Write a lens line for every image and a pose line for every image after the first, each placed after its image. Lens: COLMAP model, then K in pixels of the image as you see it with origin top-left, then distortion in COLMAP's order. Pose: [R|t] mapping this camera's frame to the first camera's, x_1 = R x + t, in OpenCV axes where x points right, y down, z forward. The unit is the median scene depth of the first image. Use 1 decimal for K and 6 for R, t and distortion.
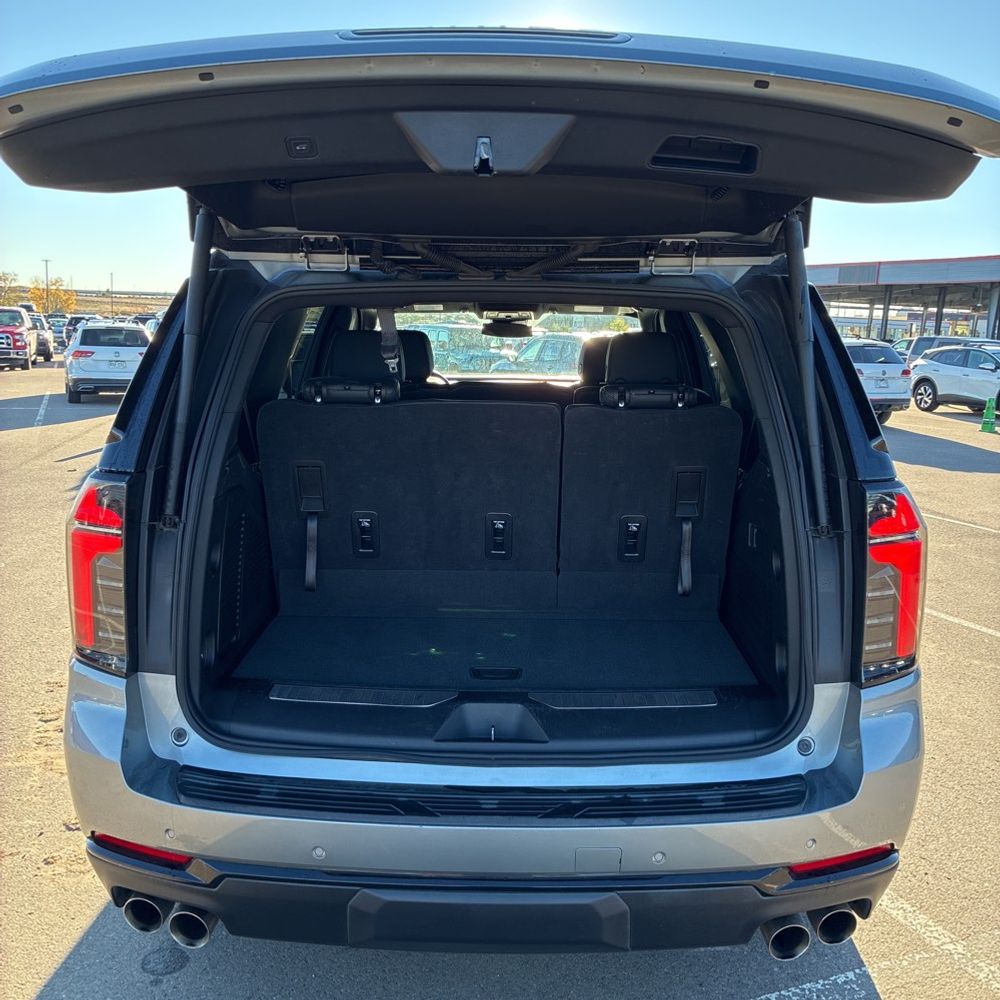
lens RADIAL K [[983.4, 0, 486.4], [0, 983.4, 496.8], [0, 0, 1]] dist [0.022807, -0.020563]
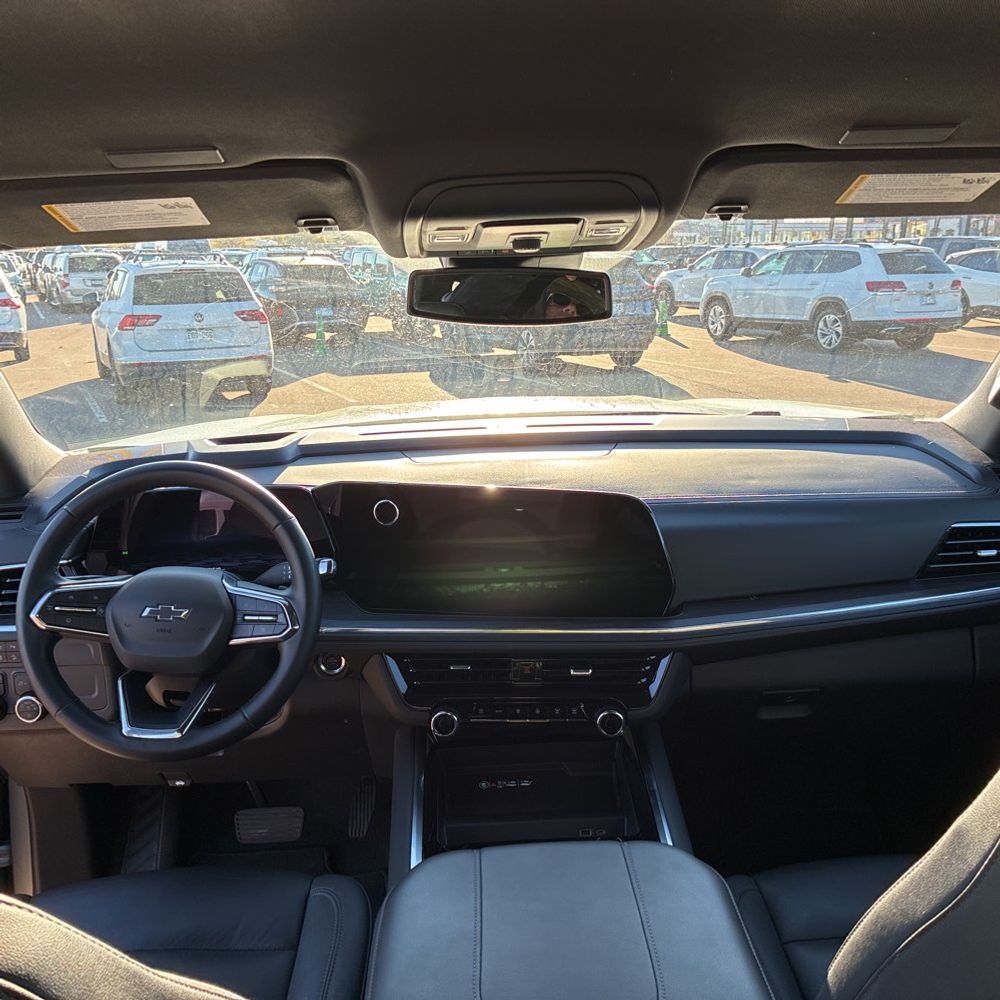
lens RADIAL K [[983.4, 0, 486.4], [0, 983.4, 496.8], [0, 0, 1]] dist [0.022807, -0.020563]
pose [[0.997707, -0.053541, 0.041407, 0.002527], [0.050062, 0.995462, 0.080927, -0.139713], [-0.045552, -0.078669, 0.995860, 0.749687]]
